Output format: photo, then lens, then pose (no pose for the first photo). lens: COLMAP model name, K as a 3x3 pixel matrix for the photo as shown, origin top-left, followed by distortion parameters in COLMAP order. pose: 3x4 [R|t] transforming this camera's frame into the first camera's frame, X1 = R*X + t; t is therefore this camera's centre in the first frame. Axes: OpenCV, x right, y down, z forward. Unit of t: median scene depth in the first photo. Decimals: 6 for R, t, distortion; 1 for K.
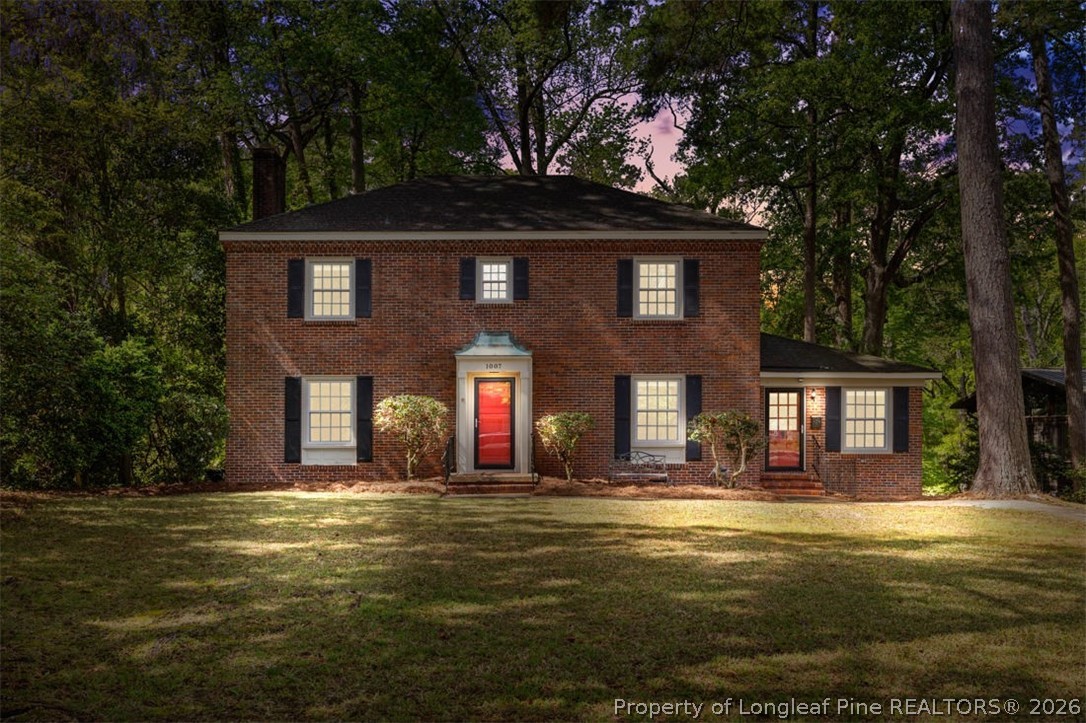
lens RADIAL K [[914.7, 0, 543.1], [0, 914.7, 430.5], [0, 0, 1]] dist [0.004782, 0.001782]
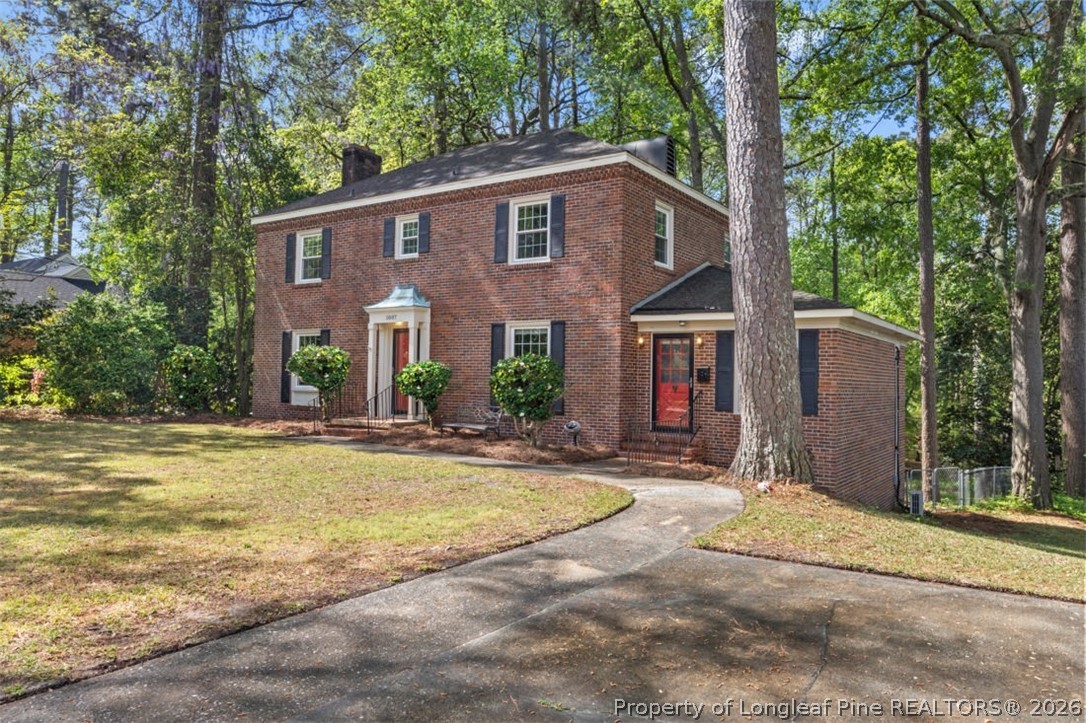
lens RADIAL K [[757.3, 0, 543.0], [0, 757.3, 361.5], [0, 0, 1]] dist [-0.001172, 0.000170]
pose [[0.834947, 0.003086, -0.550321, 0.565039], [-0.019525, 0.999521, -0.024018, -0.001589], [0.549984, 0.030799, 0.834607, 0.361036]]
